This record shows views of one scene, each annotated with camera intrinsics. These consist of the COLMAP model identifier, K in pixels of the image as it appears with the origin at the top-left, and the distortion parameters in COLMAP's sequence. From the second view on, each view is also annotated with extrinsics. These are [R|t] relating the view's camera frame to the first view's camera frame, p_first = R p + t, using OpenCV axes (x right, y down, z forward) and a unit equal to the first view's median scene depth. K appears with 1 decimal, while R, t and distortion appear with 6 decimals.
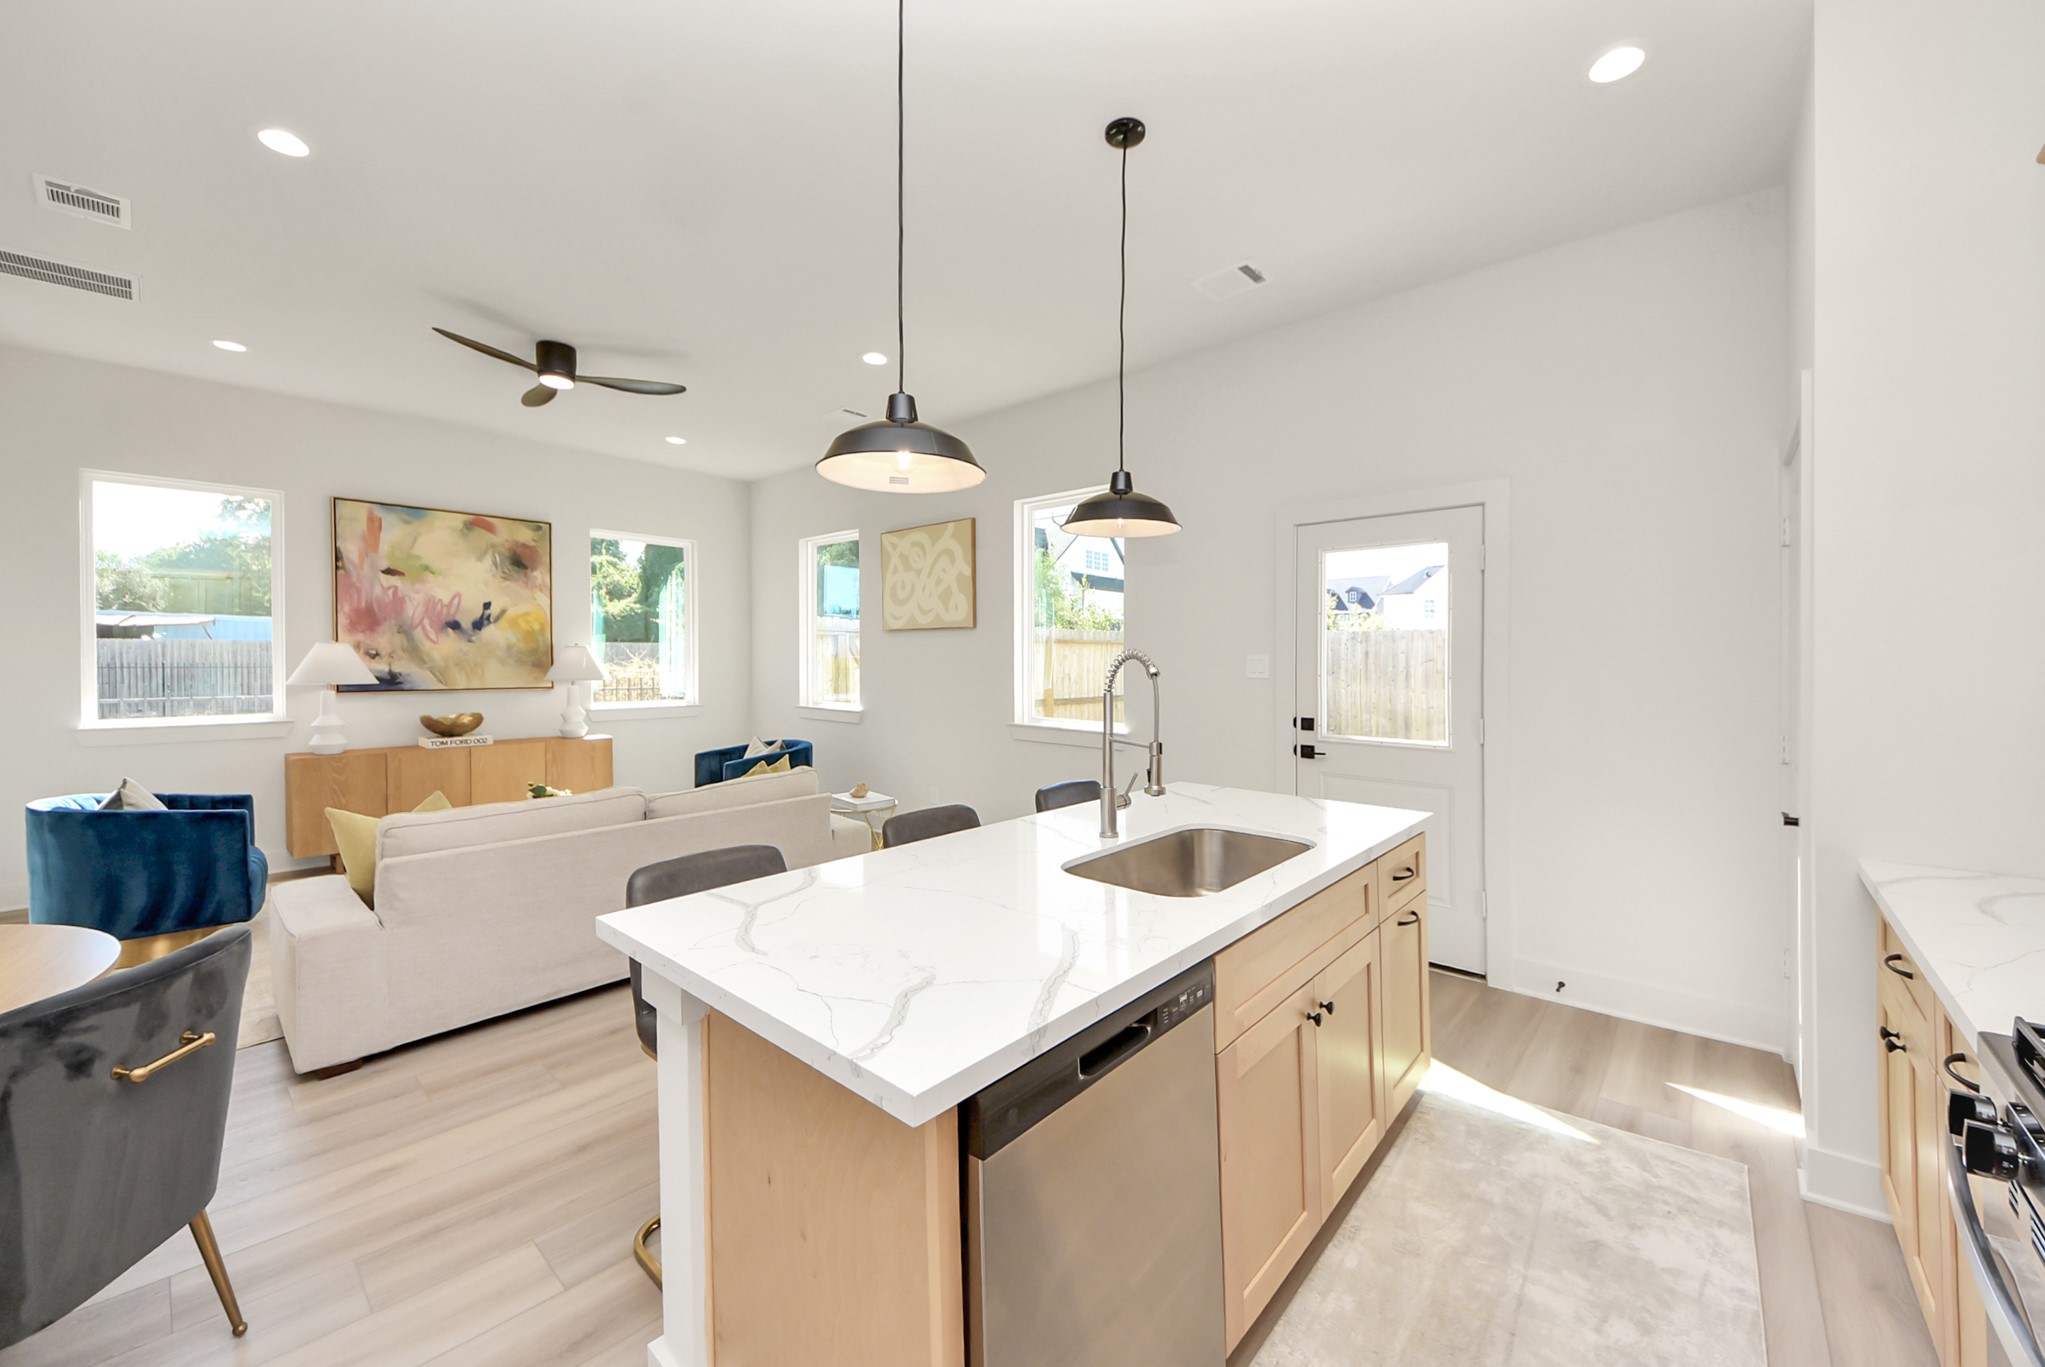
lens RADIAL K [[745.8, 0, 1017.9], [0, 745.8, 665.1], [0, 0, 1]] dist [-0.012914, -0.004044]
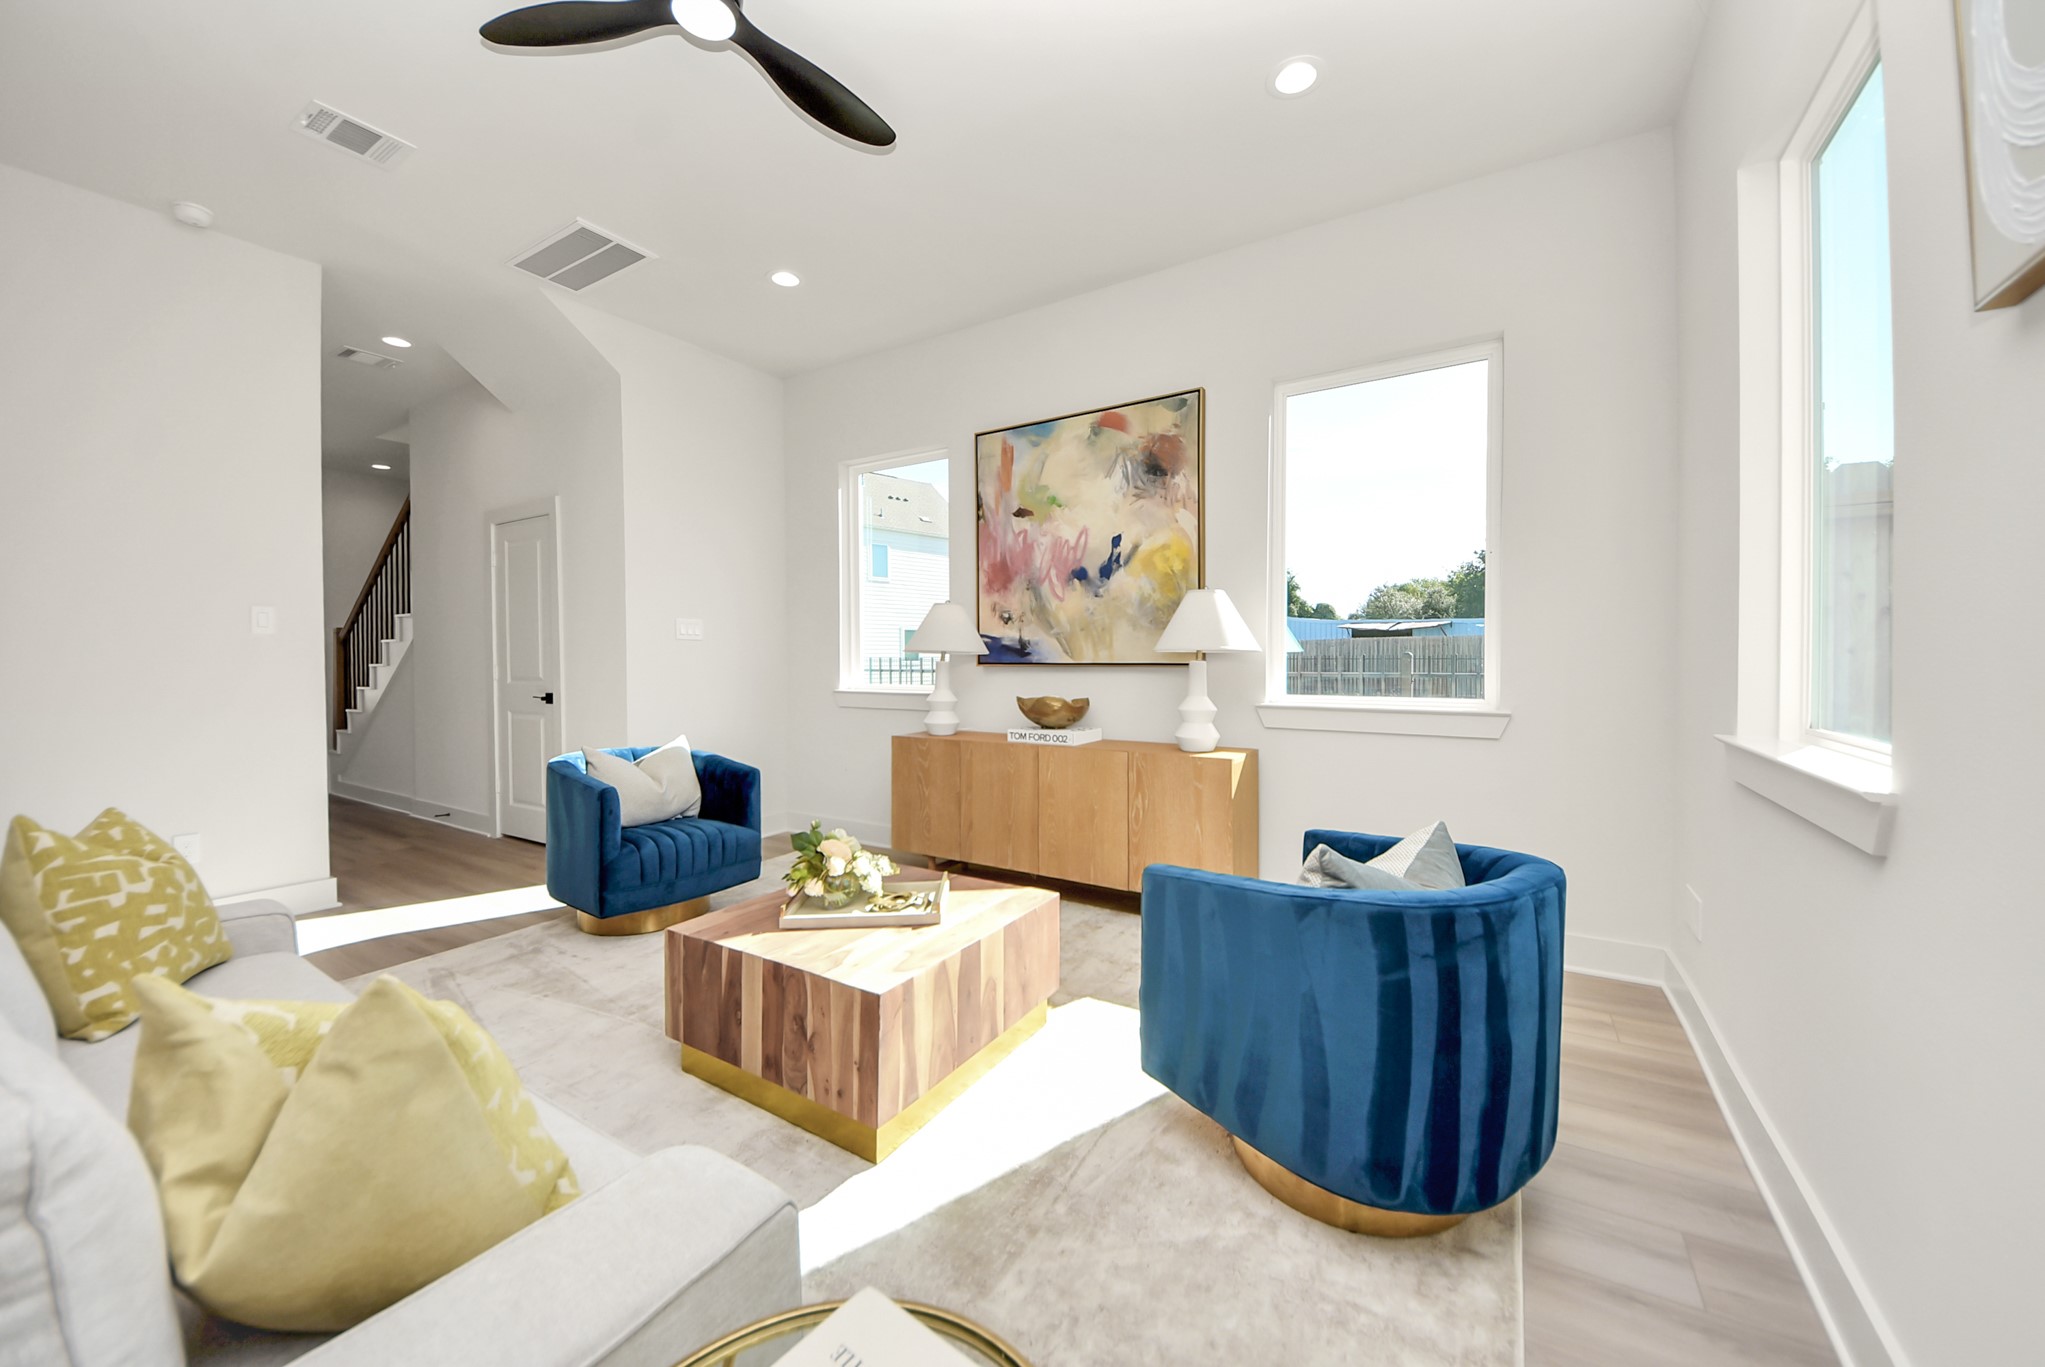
lens RADIAL K [[745.8, 0, 1016.4], [0, 745.8, 686.0], [0, 0, 1]] dist [-0.012914, -0.004044]
pose [[0.159042, 0.032769, -0.986728, -0.058699], [-0.002764, 0.999460, 0.032746, 0.031028], [0.987268, -0.002480, 0.159047, 0.833131]]
